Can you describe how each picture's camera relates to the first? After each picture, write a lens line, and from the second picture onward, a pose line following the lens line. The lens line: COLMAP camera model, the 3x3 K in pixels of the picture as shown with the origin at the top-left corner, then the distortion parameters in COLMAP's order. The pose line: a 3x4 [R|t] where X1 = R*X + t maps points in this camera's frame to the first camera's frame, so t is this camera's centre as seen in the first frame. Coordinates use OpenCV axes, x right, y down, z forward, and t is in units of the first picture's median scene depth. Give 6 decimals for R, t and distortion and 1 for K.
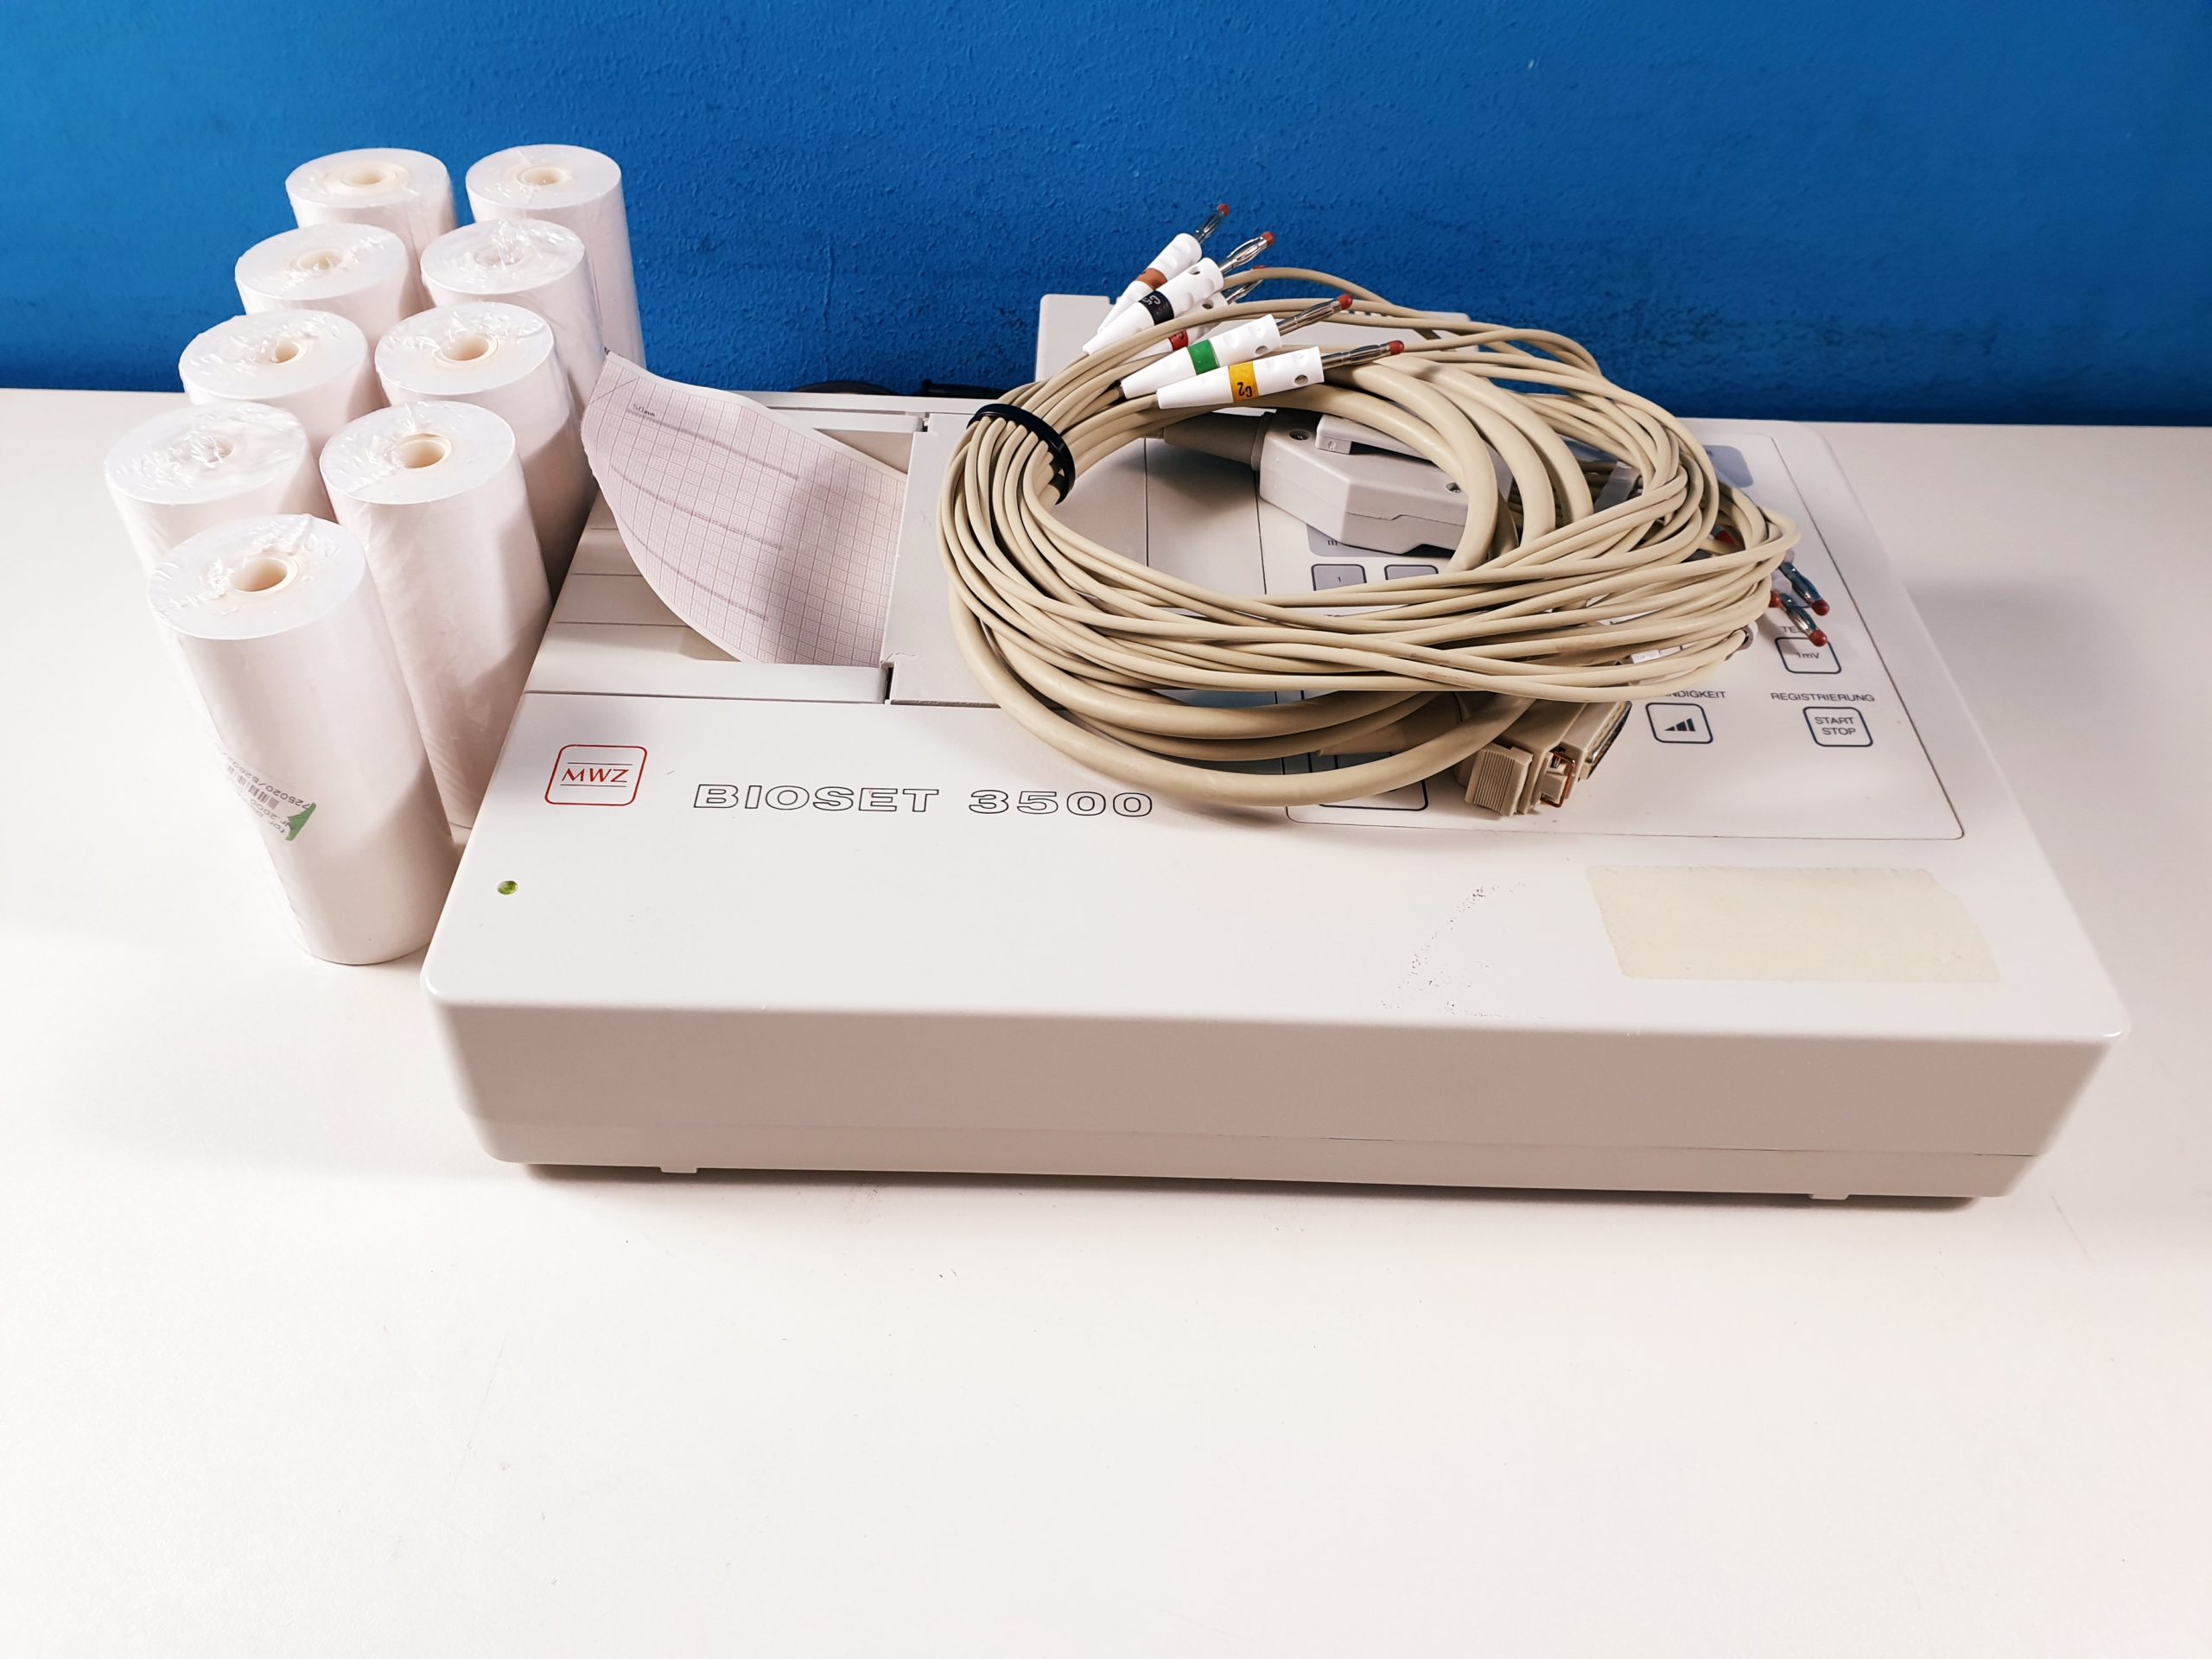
lens RADIAL K [[1863.0, 0, 1087.9], [0, 1863.0, 875.7], [0, 0, 1]] dist [-0.031252, 0.092993]
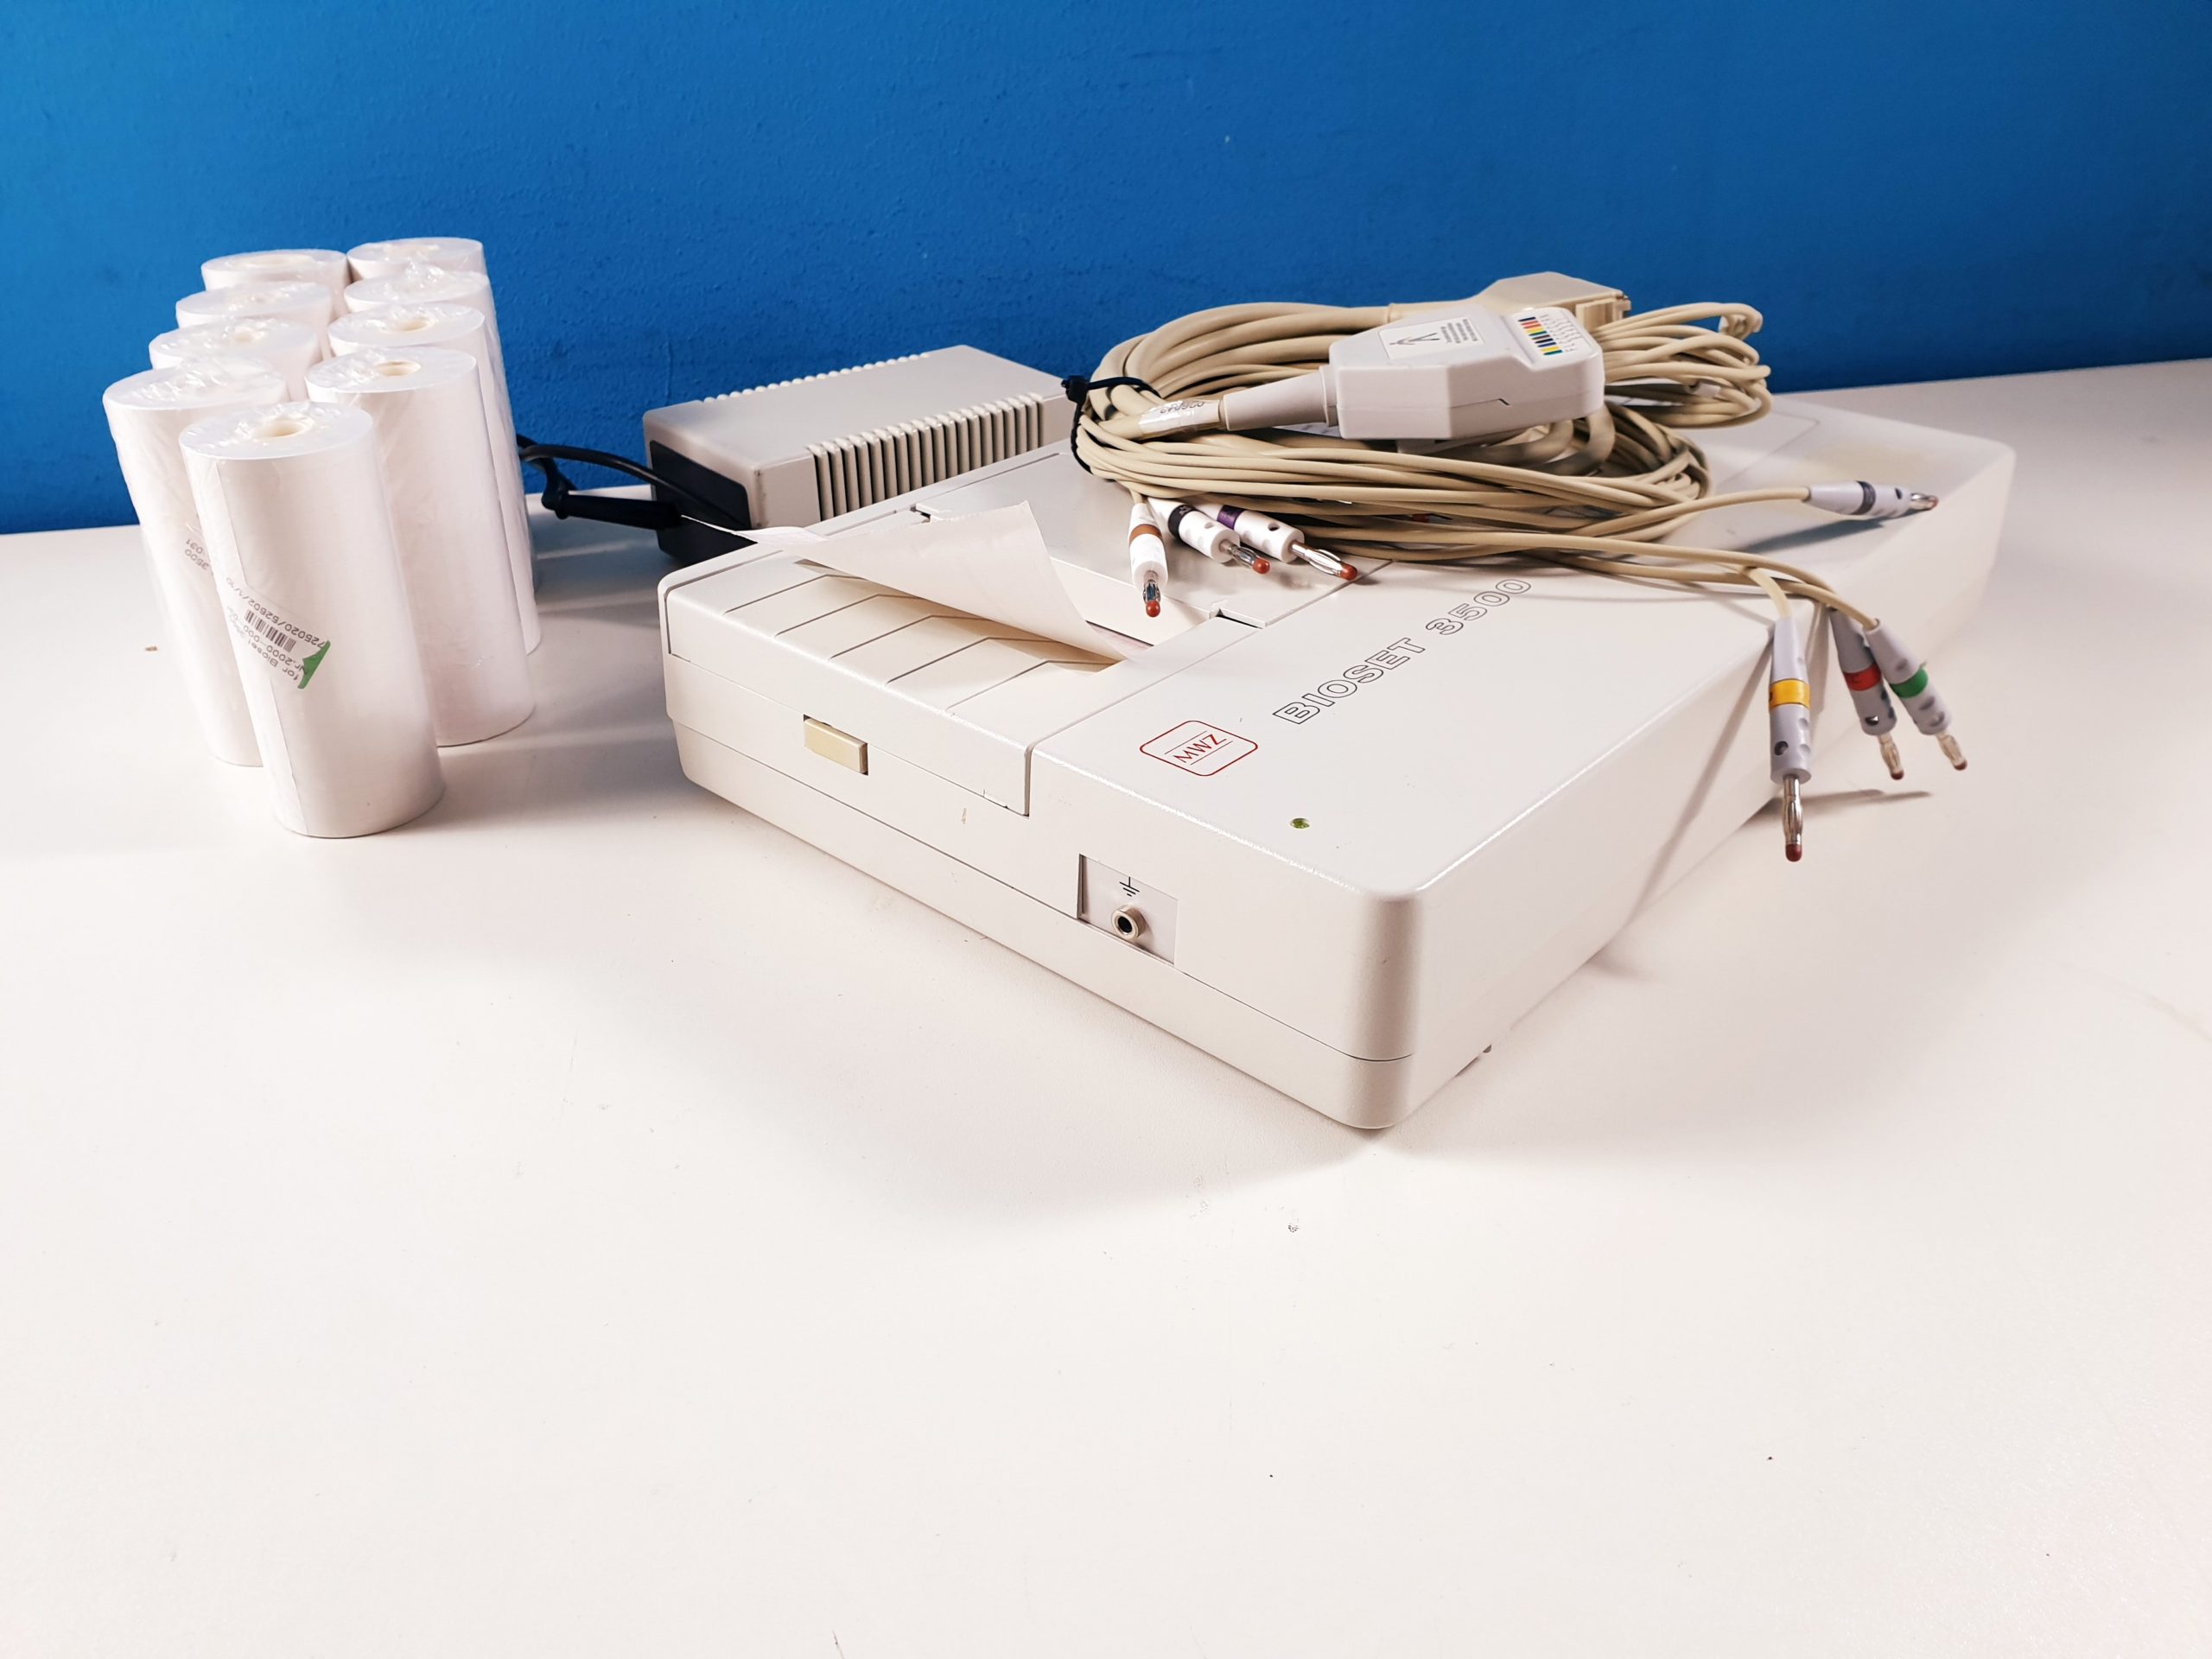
lens RADIAL K [[1863.0, 0, 1107.7], [0, 1863.0, 828.2], [0, 0, 1]] dist [-0.031252, 0.092993]
pose [[0.975374, -0.135369, 0.174127, -0.118011], [0.175717, 0.954092, -0.242553, 0.287292], [-0.133299, 0.267177, 0.954383, -0.061357]]
